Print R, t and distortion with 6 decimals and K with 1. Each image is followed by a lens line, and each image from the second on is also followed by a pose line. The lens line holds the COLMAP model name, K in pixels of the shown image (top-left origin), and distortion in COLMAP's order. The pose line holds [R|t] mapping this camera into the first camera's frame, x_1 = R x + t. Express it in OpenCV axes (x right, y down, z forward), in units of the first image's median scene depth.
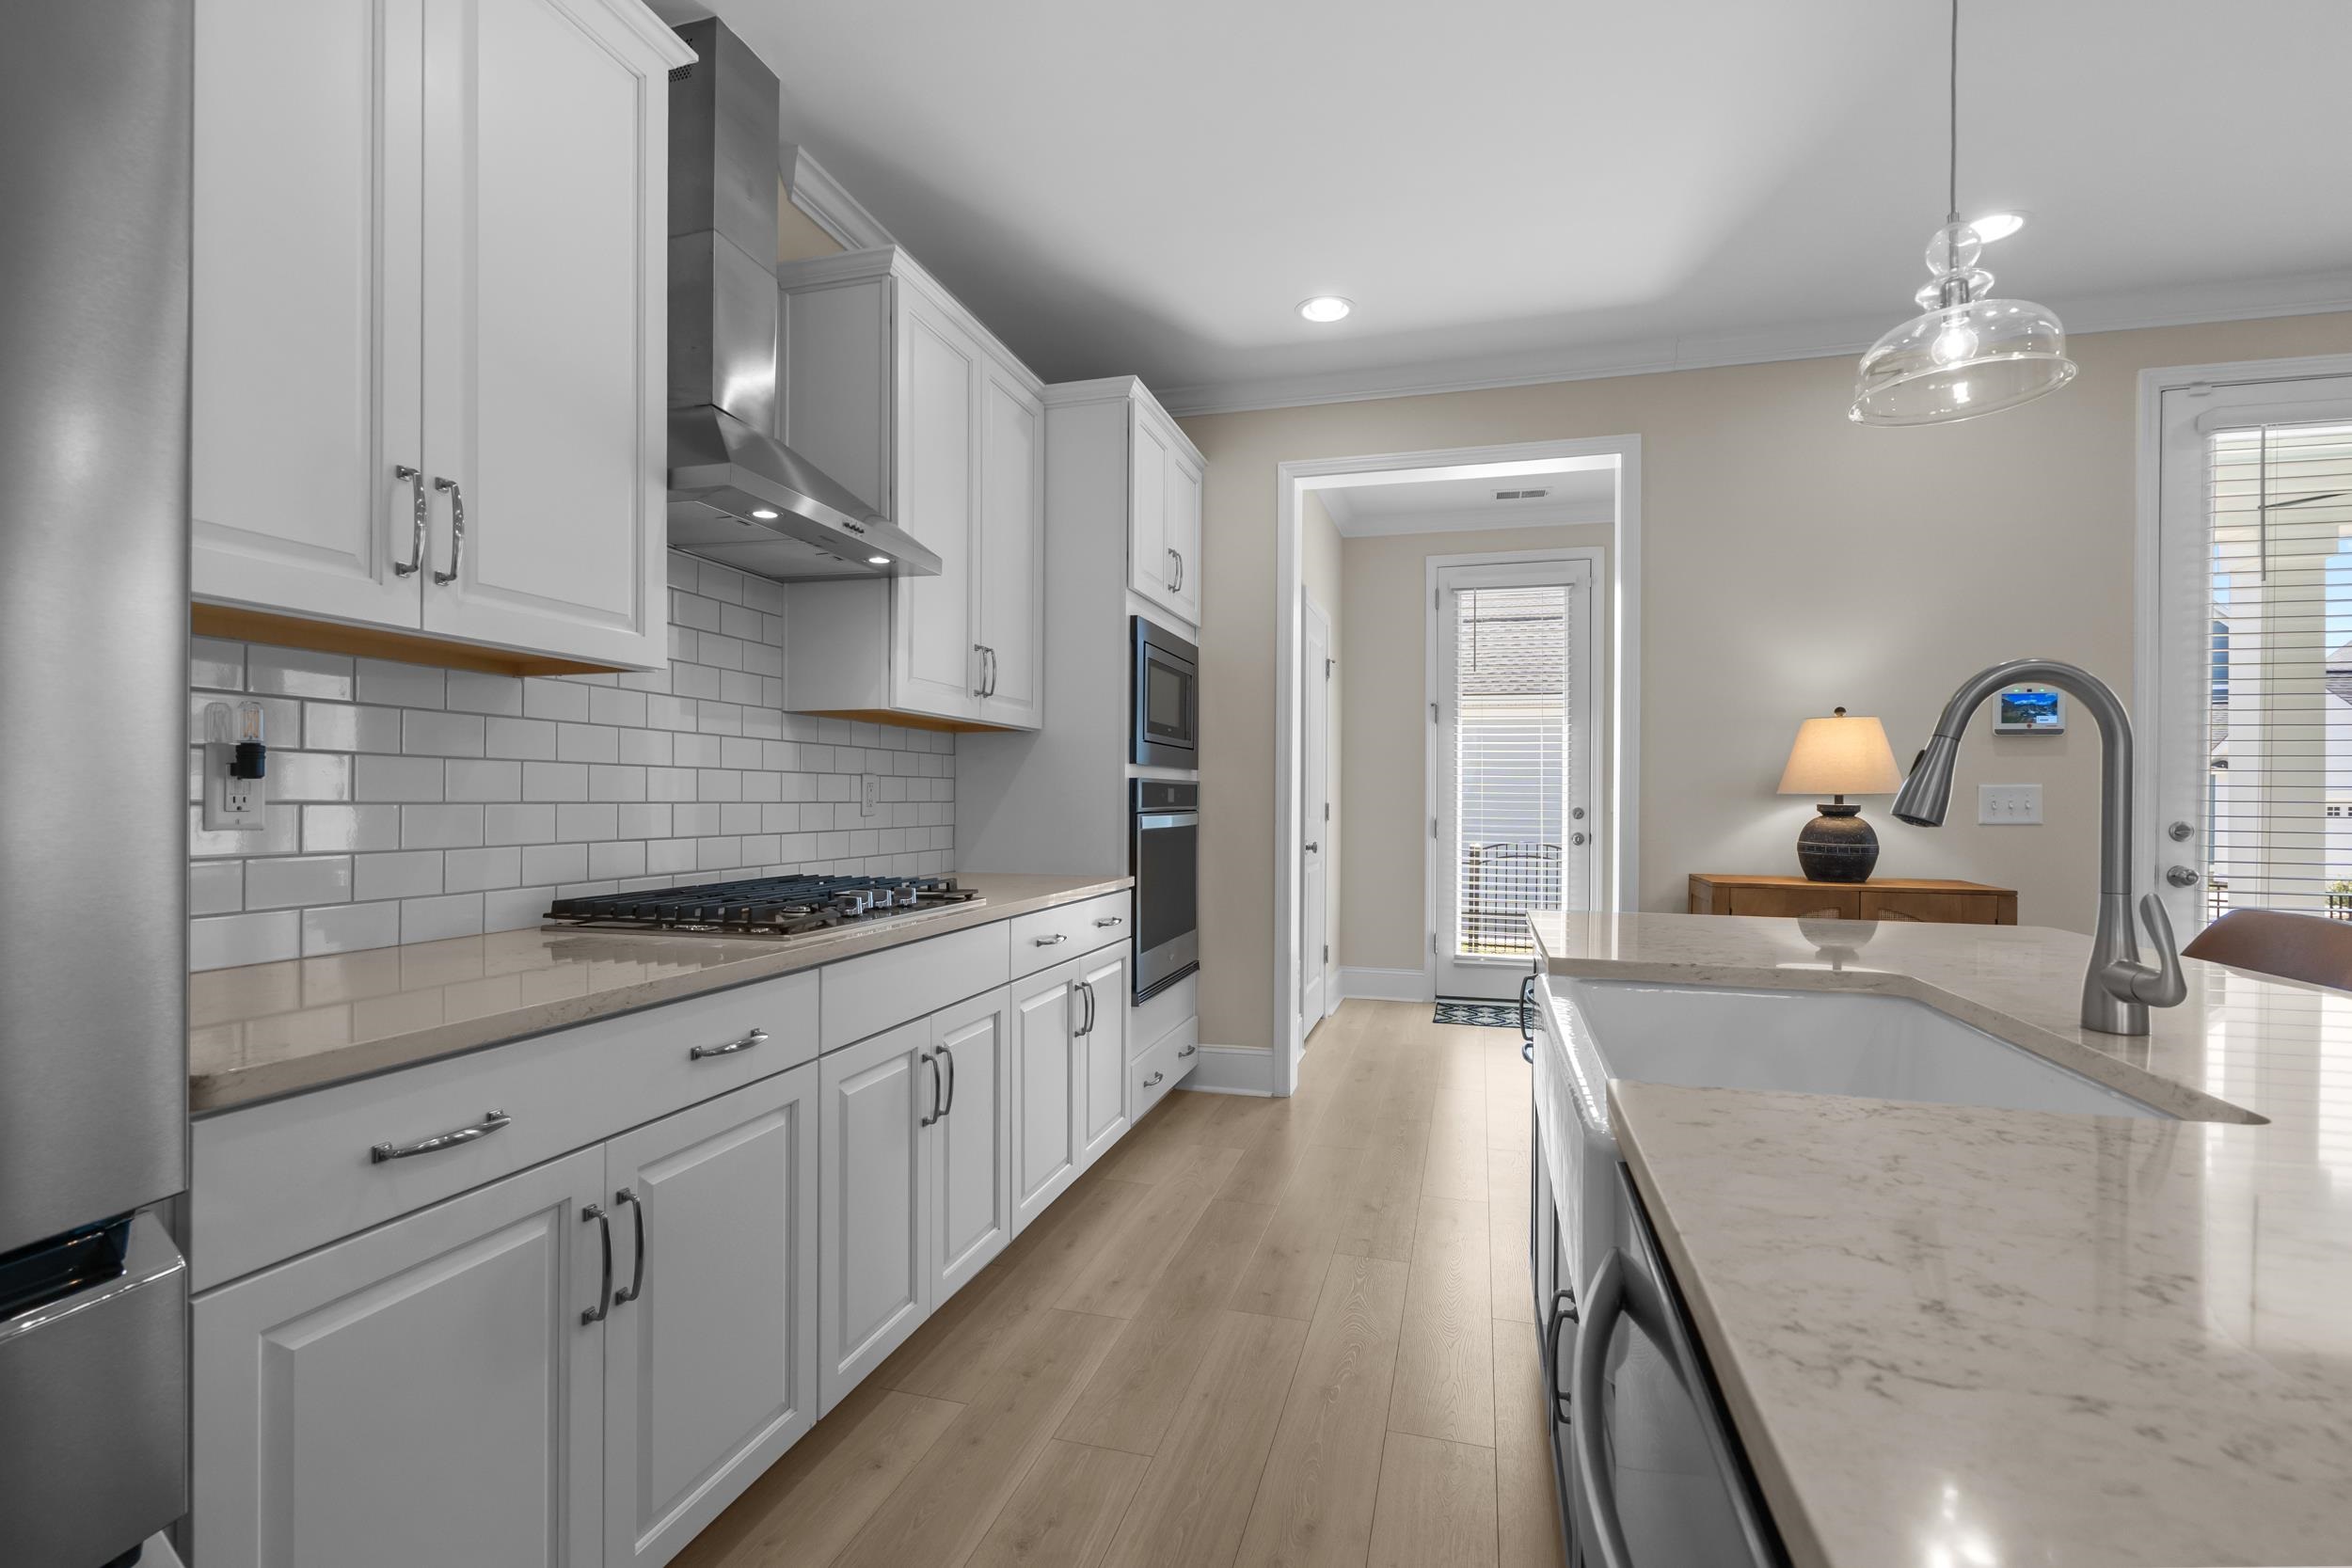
lens RADIAL K [[1064.8, 0, 1173.8], [0, 1064.8, 797.8], [0, 0, 1]] dist [-0.002362, -0.000388]
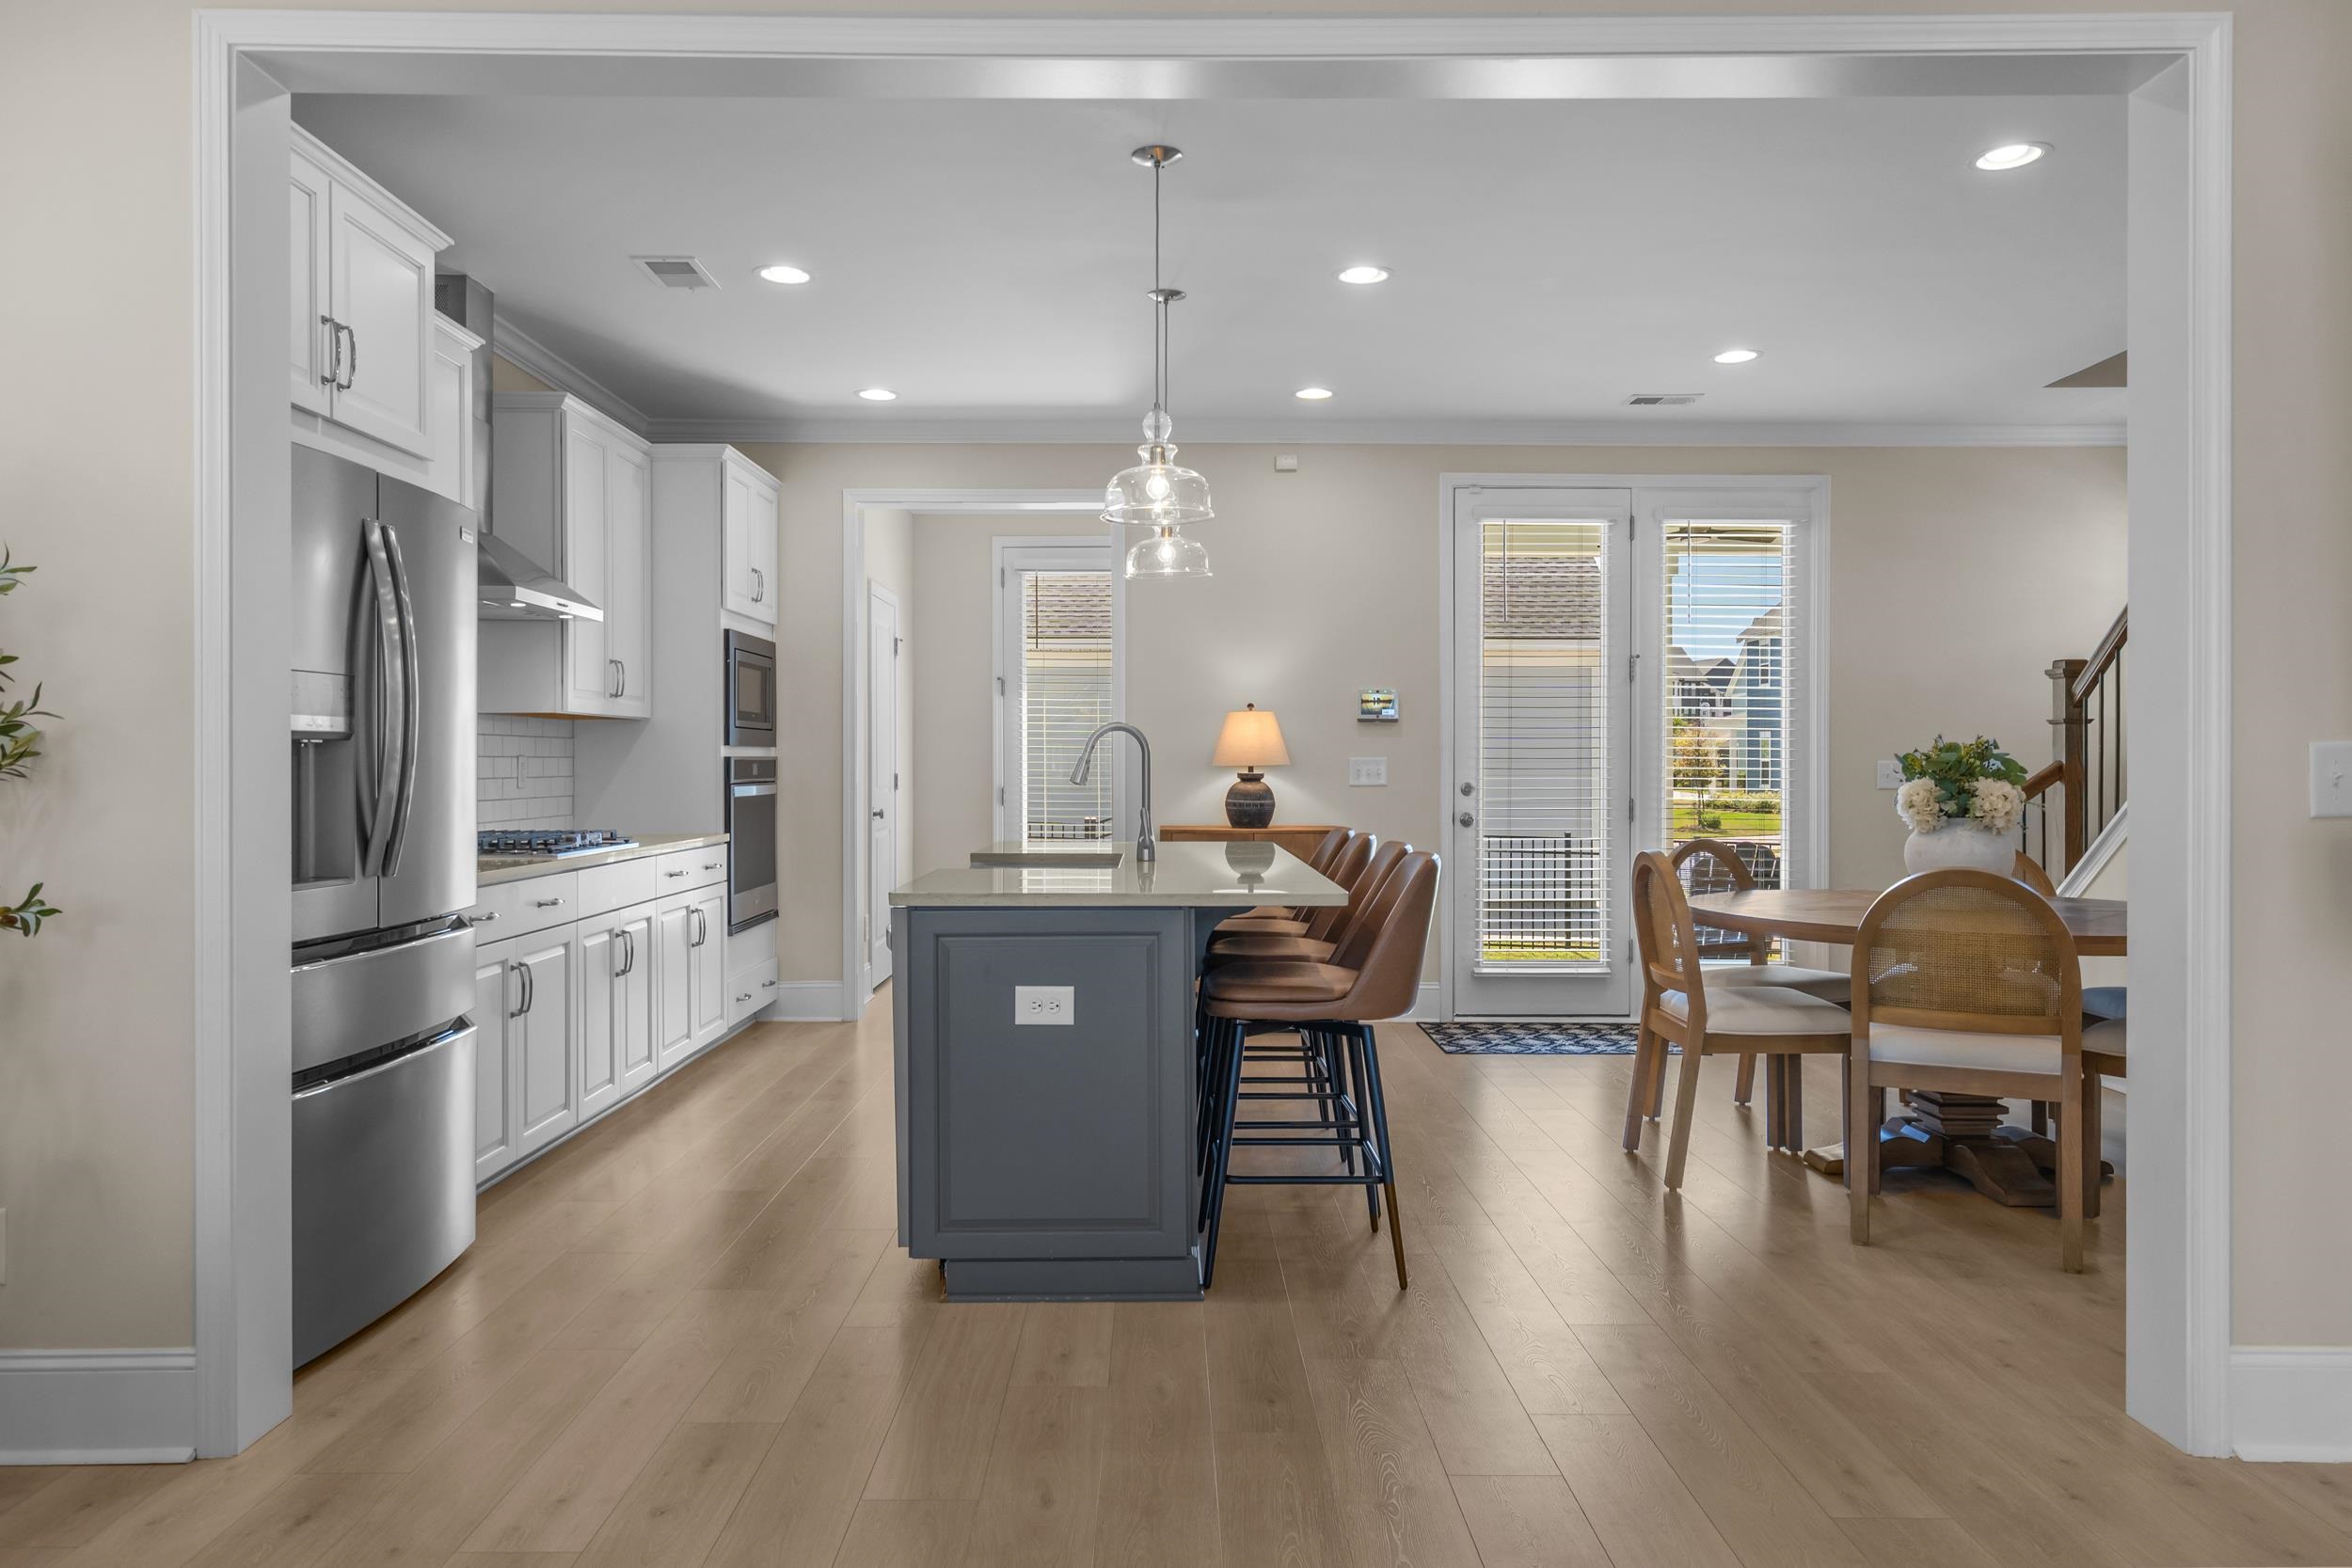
lens RADIAL K [[1656.1, 0, 1176.6], [0, 1656.1, 770.6], [0, 0, 1]] dist [0.005867, 0.000804]
pose [[0.961066, -0.007698, 0.276213, -0.068600], [0.005808, 0.999954, 0.007662, -0.013826], [-0.276259, -0.005760, 0.961066, -1.042012]]
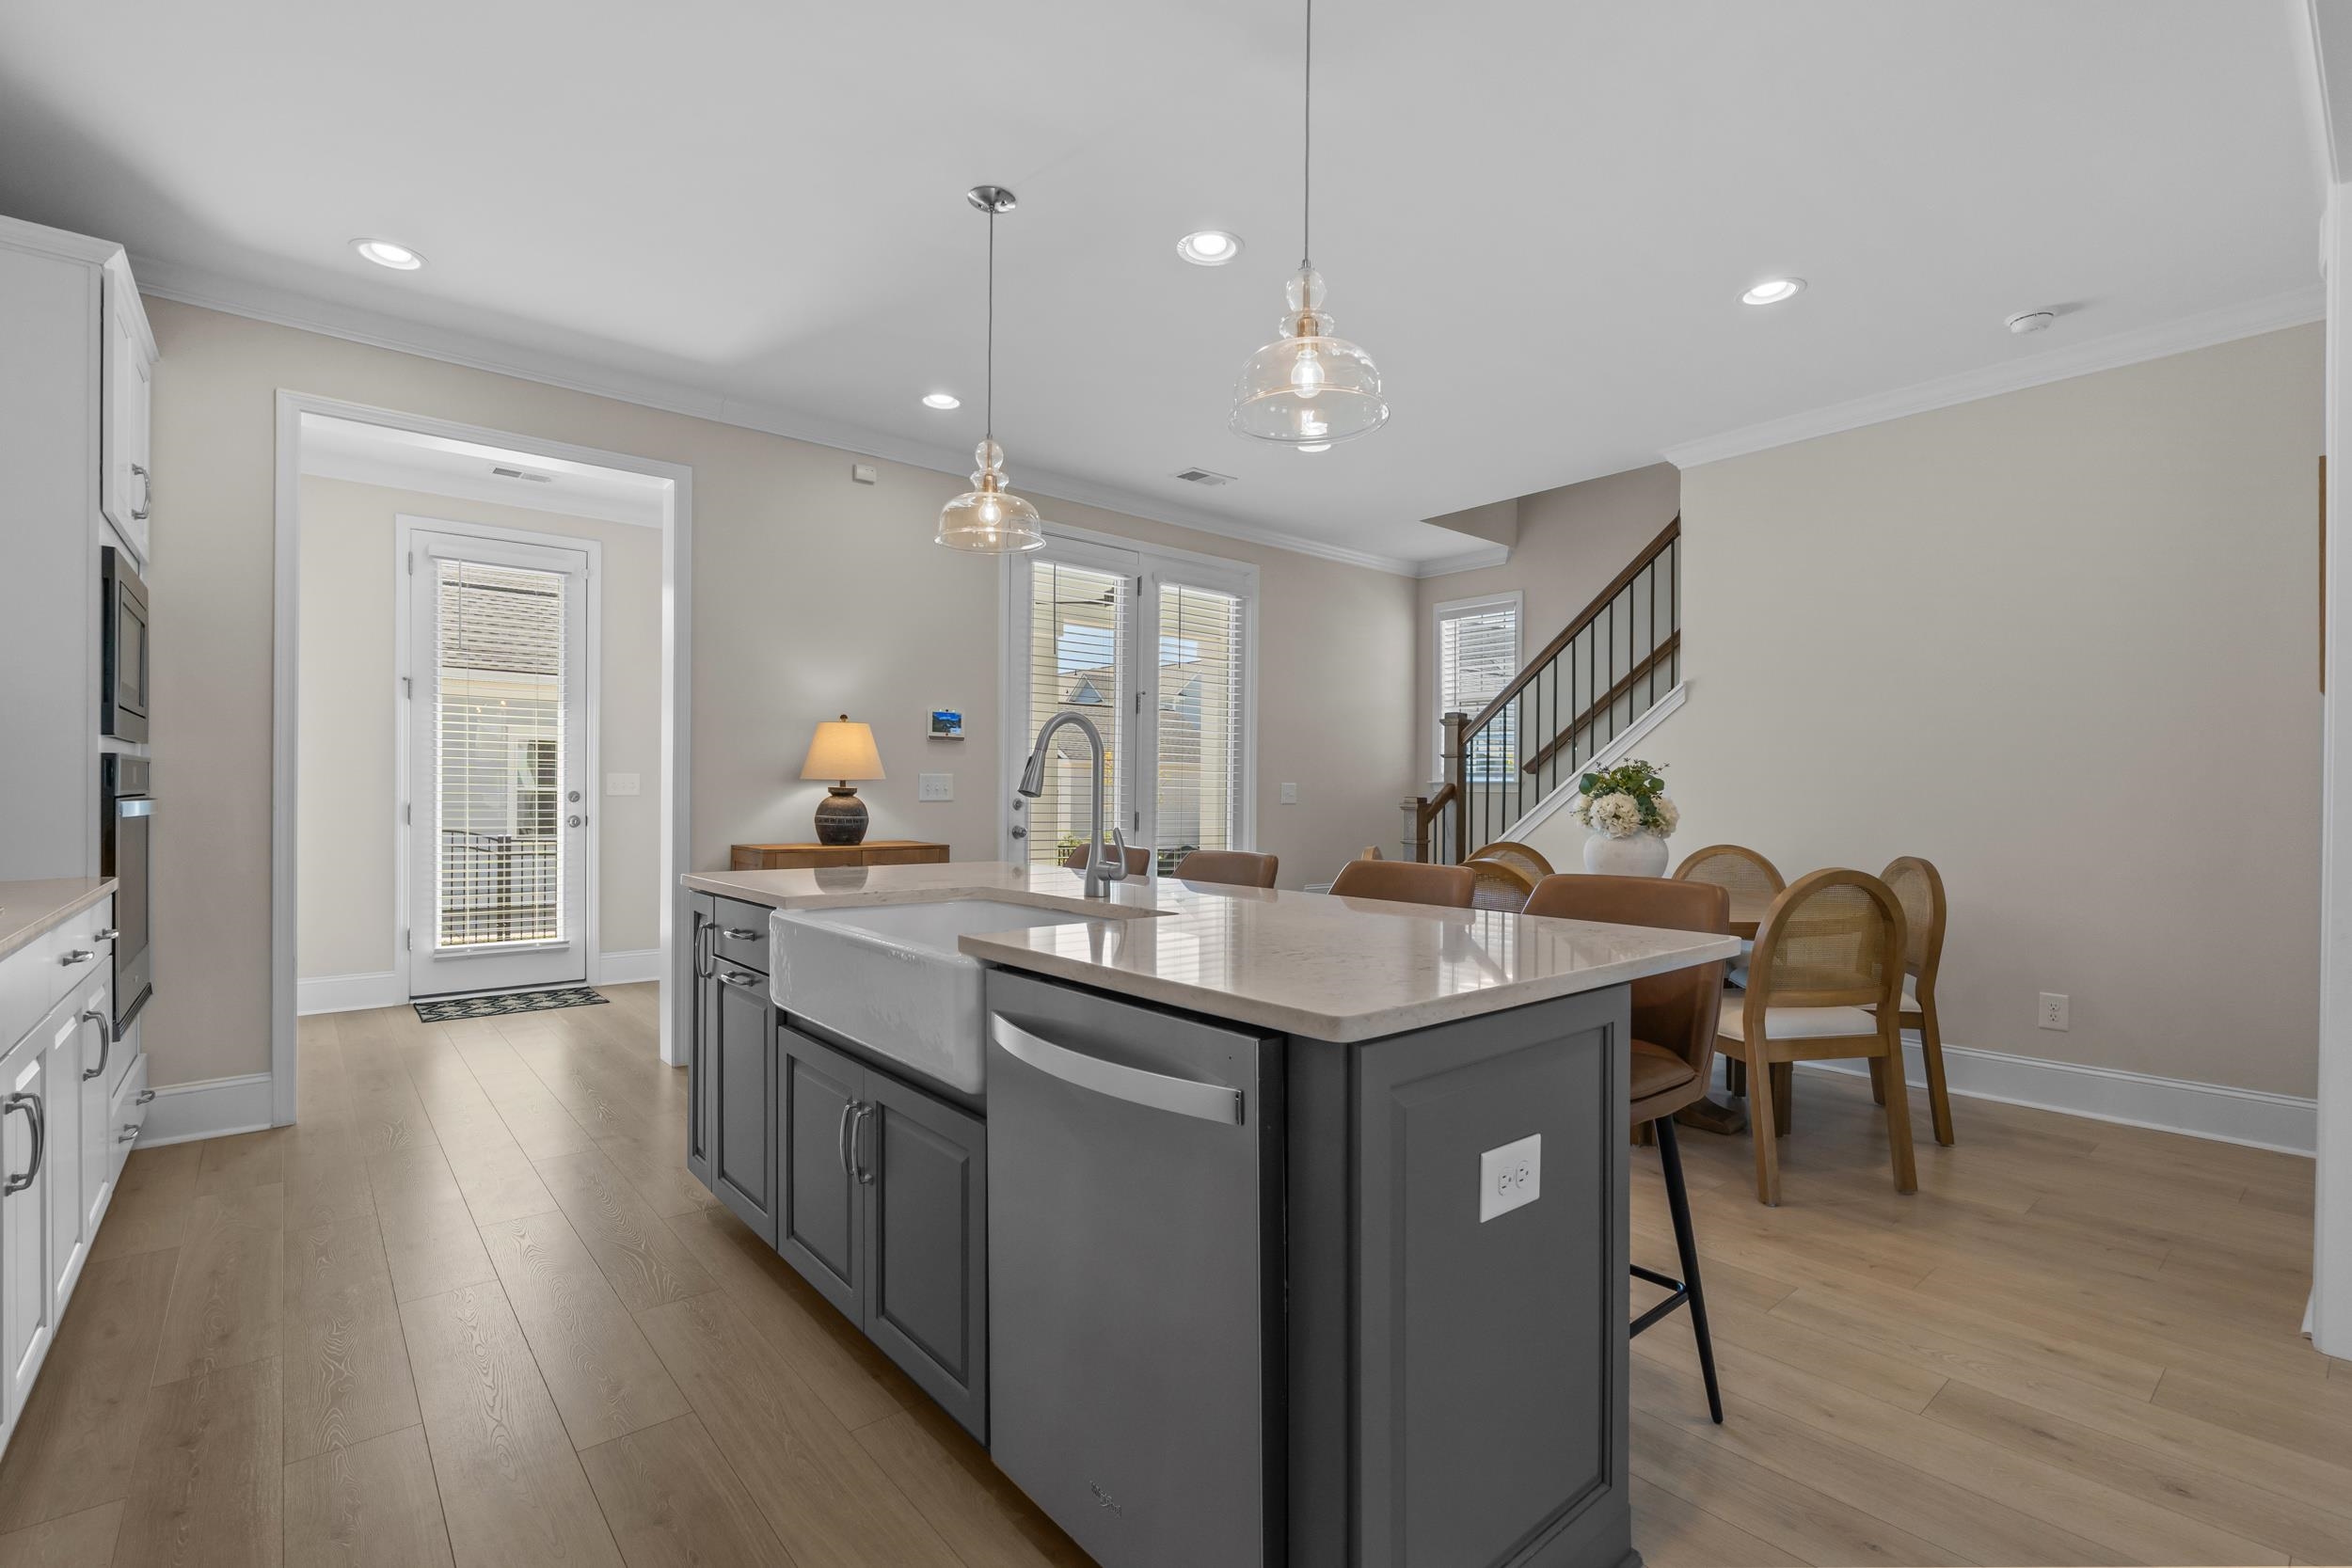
lens RADIAL K [[1064.8, 0, 1173.8], [0, 1064.8, 797.8], [0, 0, 1]] dist [-0.002362, -0.000388]
pose [[0.556599, -0.007128, 0.830751, -0.251341], [-0.004342, 0.999925, 0.011489, 0.002170], [-0.830770, -0.010002, 0.556526, -0.091342]]
